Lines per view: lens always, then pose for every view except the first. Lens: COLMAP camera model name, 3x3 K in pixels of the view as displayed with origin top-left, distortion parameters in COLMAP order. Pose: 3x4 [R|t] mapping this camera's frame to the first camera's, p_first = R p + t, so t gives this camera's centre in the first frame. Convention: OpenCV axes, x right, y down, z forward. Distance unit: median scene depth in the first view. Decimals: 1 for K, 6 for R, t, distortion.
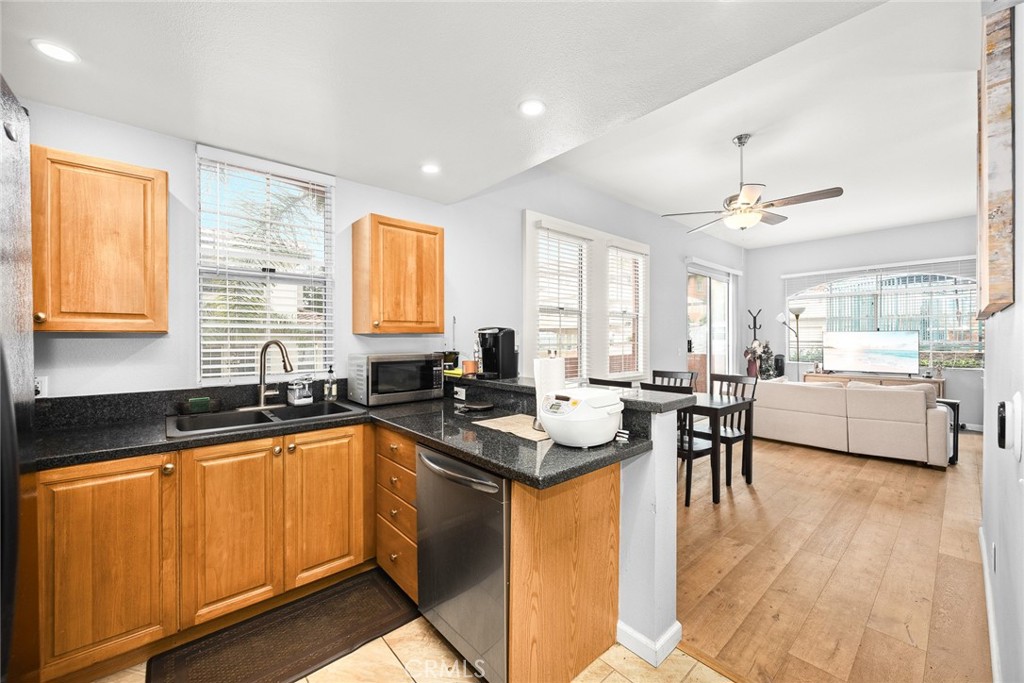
lens RADIAL K [[396.1, 0, 502.7], [0, 396.1, 340.9], [0, 0, 1]] dist [-0.007309, 0.000078]
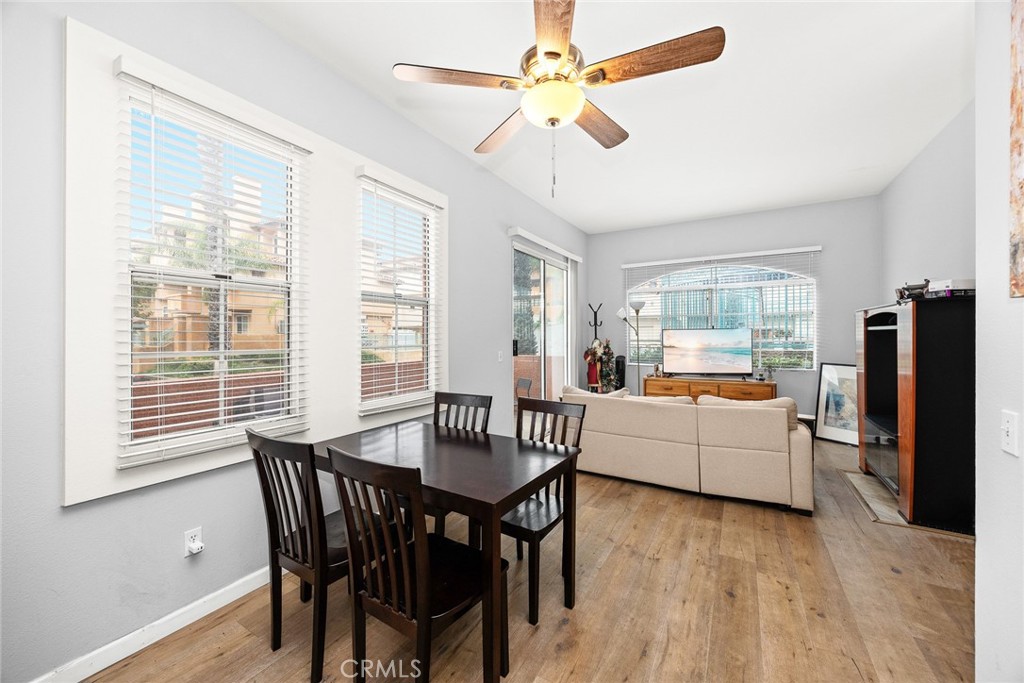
lens RADIAL K [[396.1, 0, 507.7], [0, 396.1, 336.0], [0, 0, 1]] dist [-0.007309, 0.000078]
pose [[0.945787, -0.001554, 0.324783, 0.190420], [0.004065, 0.999967, -0.007053, -0.003564], [-0.324761, 0.007991, 0.945762, 0.265439]]
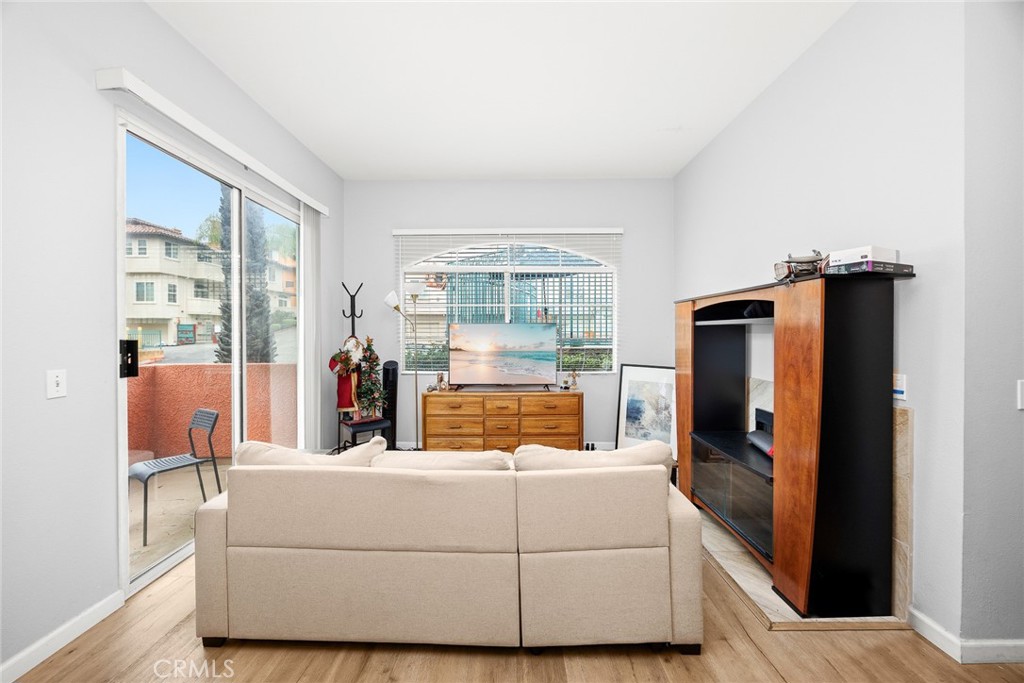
lens RADIAL K [[396.1, 0, 510.2], [0, 396.1, 338.9], [0, 0, 1]] dist [-0.007309, 0.000078]
pose [[0.652566, -0.009140, 0.757677, 0.378853], [0.003563, 0.999953, 0.008995, -0.003559], [-0.757723, -0.003170, 0.652568, 0.488815]]
